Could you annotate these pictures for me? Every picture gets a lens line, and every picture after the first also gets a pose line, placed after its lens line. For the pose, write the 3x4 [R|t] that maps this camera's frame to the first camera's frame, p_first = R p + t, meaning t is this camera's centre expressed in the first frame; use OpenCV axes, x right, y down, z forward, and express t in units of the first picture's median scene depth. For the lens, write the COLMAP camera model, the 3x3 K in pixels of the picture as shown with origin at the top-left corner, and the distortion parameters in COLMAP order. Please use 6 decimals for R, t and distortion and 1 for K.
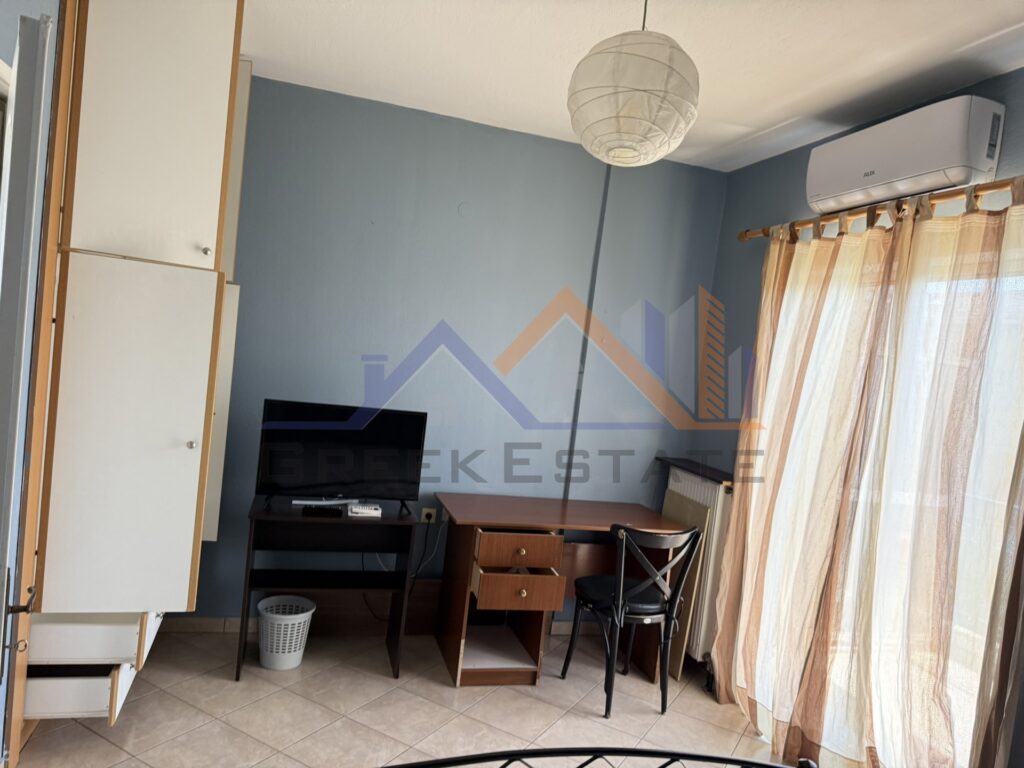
lens RADIAL K [[718.5, 0, 511.8], [0, 718.5, 402.2], [0, 0, 1]] dist [0.069563, -0.051017]
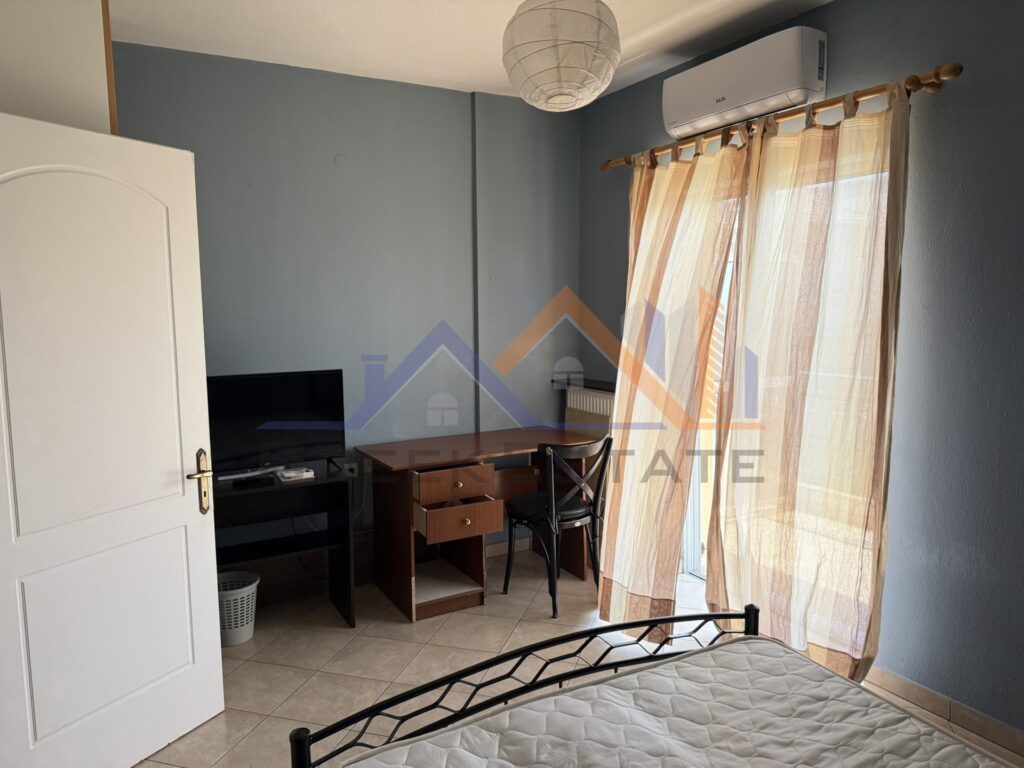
lens RADIAL K [[711.5, 0, 506.4], [0, 711.5, 382.3], [0, 0, 1]] dist [0.093046, -0.101928]
pose [[0.966823, -0.153863, 0.203911, -0.109678], [0.142890, 0.987429, 0.067577, -0.002294], [-0.211745, -0.036198, 0.976654, -0.035889]]
